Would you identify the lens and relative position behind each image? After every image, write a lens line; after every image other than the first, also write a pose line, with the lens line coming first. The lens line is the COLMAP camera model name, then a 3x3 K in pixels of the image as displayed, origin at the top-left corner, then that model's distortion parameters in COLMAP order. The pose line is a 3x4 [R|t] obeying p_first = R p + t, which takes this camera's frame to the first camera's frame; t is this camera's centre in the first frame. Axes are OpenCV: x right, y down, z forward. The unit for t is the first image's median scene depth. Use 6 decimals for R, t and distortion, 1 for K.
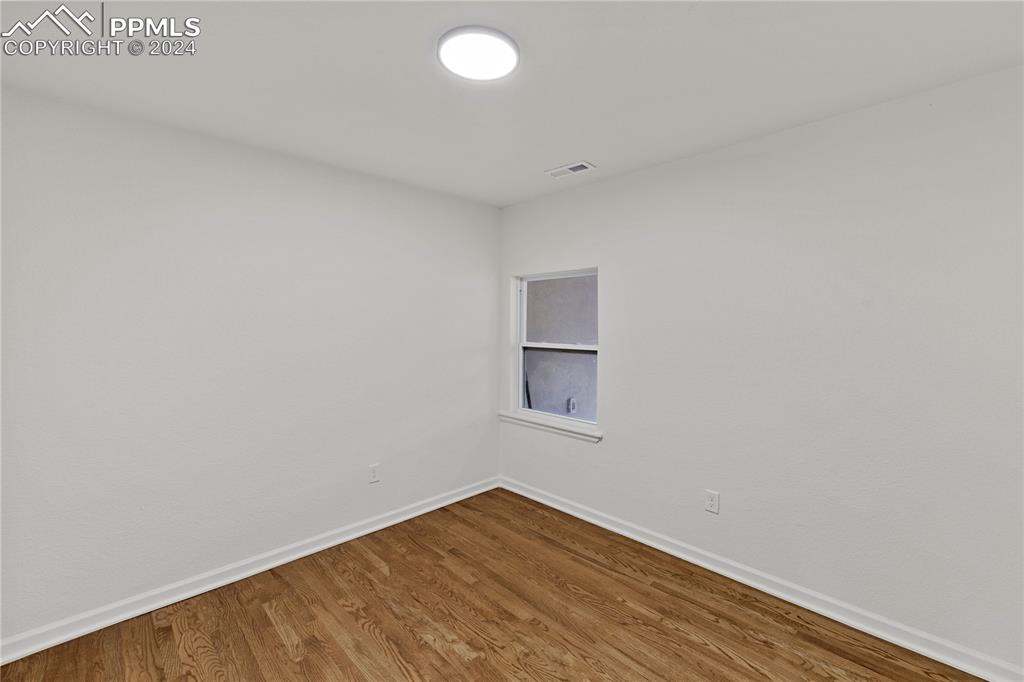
lens RADIAL K [[447.8, 0, 517.6], [0, 447.8, 333.1], [0, 0, 1]] dist [-0.002392, -0.000896]
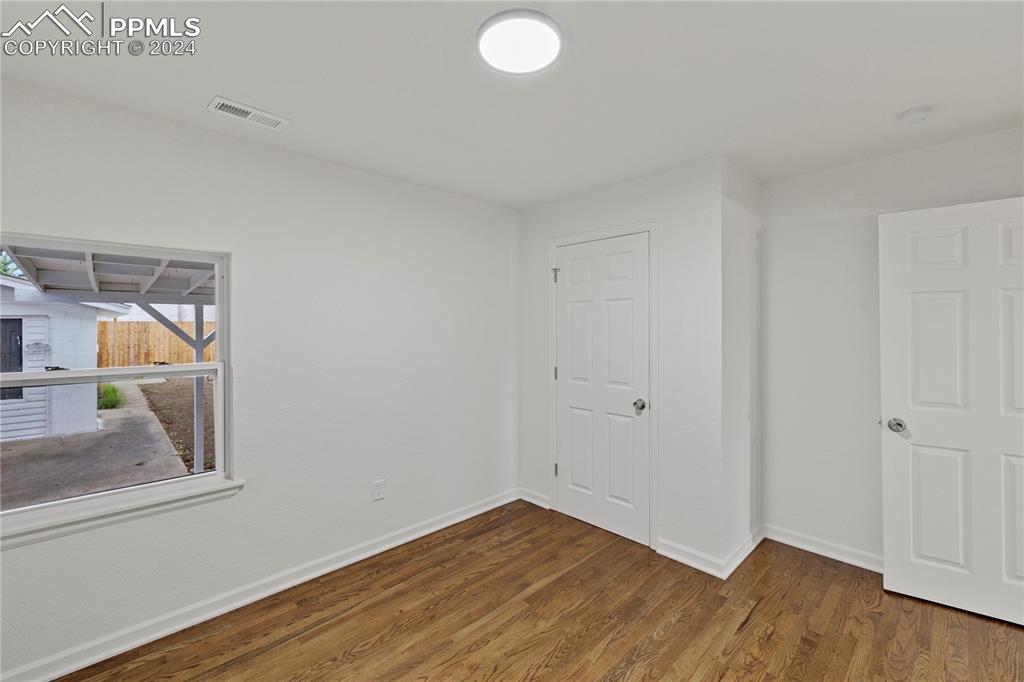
lens RADIAL K [[447.8, 0, 500.8], [0, 447.8, 325.5], [0, 0, 1]] dist [-0.002392, -0.000896]
pose [[-0.021826, 0.007697, 0.999732, -0.710364], [0.020147, 0.999771, -0.007258, -0.019677], [-0.999559, 0.019983, -0.021976, 0.736595]]
